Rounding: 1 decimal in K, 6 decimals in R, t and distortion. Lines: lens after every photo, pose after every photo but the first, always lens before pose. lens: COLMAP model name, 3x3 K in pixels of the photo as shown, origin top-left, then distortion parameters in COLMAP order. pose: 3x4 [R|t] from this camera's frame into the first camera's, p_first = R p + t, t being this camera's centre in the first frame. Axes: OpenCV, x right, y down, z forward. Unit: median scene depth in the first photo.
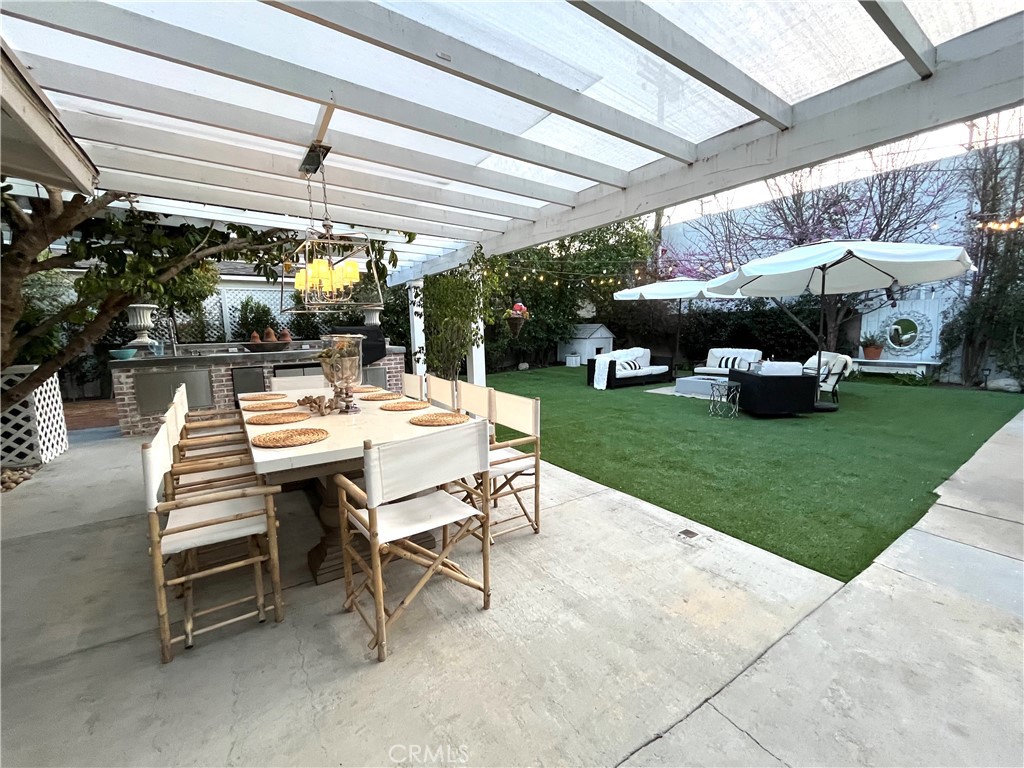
lens RADIAL K [[416.0, 0, 514.5], [0, 416.0, 381.5], [0, 0, 1]] dist [-0.005416, -0.000536]
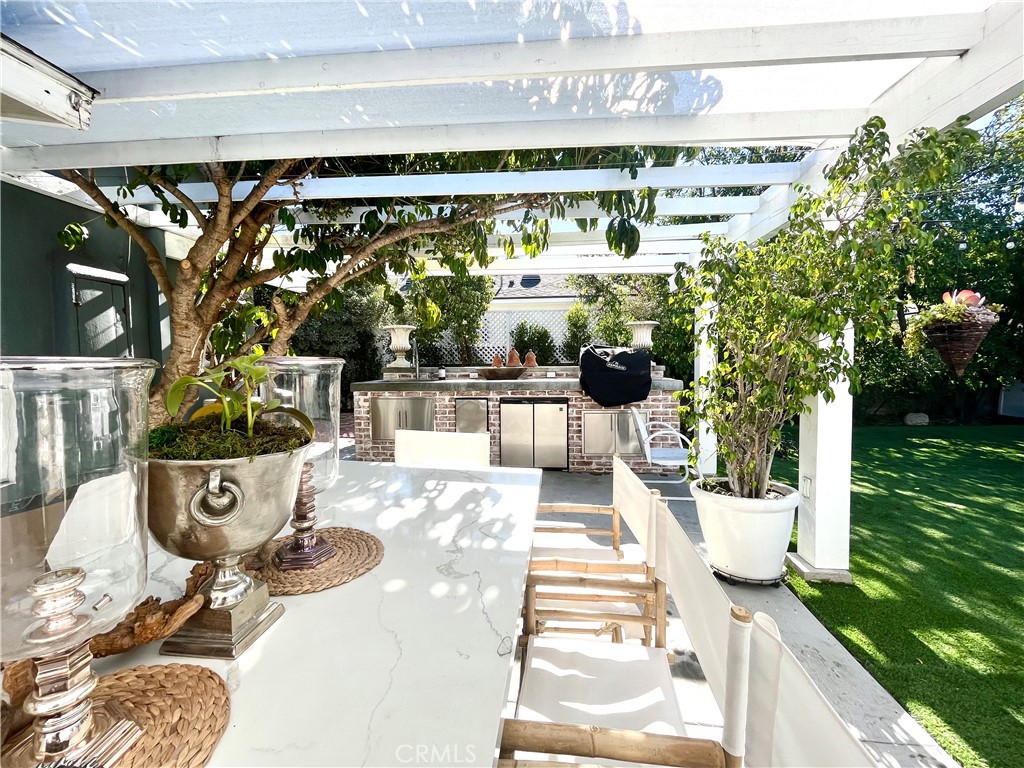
lens RADIAL K [[416.0, 0, 514.5], [0, 416.0, 381.5], [0, 0, 1]] dist [-0.005416, -0.000536]
pose [[0.752153, 0.051692, -0.656958, -0.050293], [-0.089211, 0.995729, -0.023790, -0.058392], [0.652922, 0.076502, 0.753552, 0.469314]]
